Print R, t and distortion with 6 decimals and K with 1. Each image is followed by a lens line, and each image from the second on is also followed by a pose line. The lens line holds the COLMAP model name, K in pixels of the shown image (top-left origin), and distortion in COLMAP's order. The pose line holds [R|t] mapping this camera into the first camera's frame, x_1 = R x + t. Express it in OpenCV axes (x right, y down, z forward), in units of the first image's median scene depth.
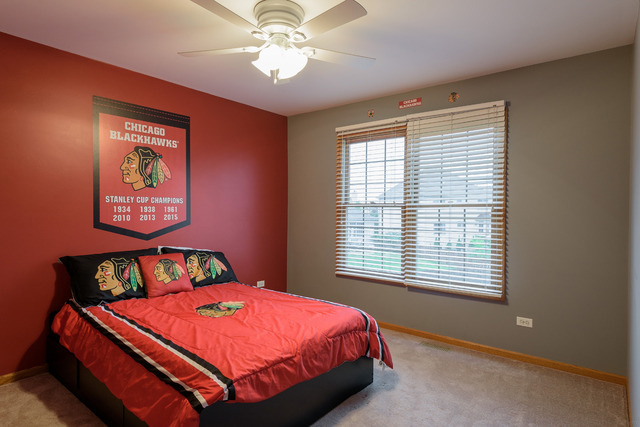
lens RADIAL K [[363.0, 0, 322.6], [0, 363.0, 216.6], [0, 0, 1]] dist [0.005237, -0.003901]
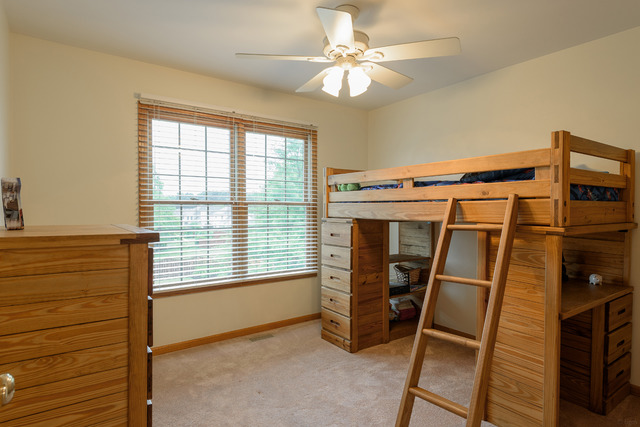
lens RADIAL K [[363.0, 0, 321.1], [0, 363.0, 213.0], [0, 0, 1]] dist [0.005237, -0.003901]
pose [[0.292271, -0.005812, 0.956318, -0.605844], [0.005494, 0.999975, 0.004398, -0.006234], [-0.956320, 0.003968, 0.292296, 0.494720]]
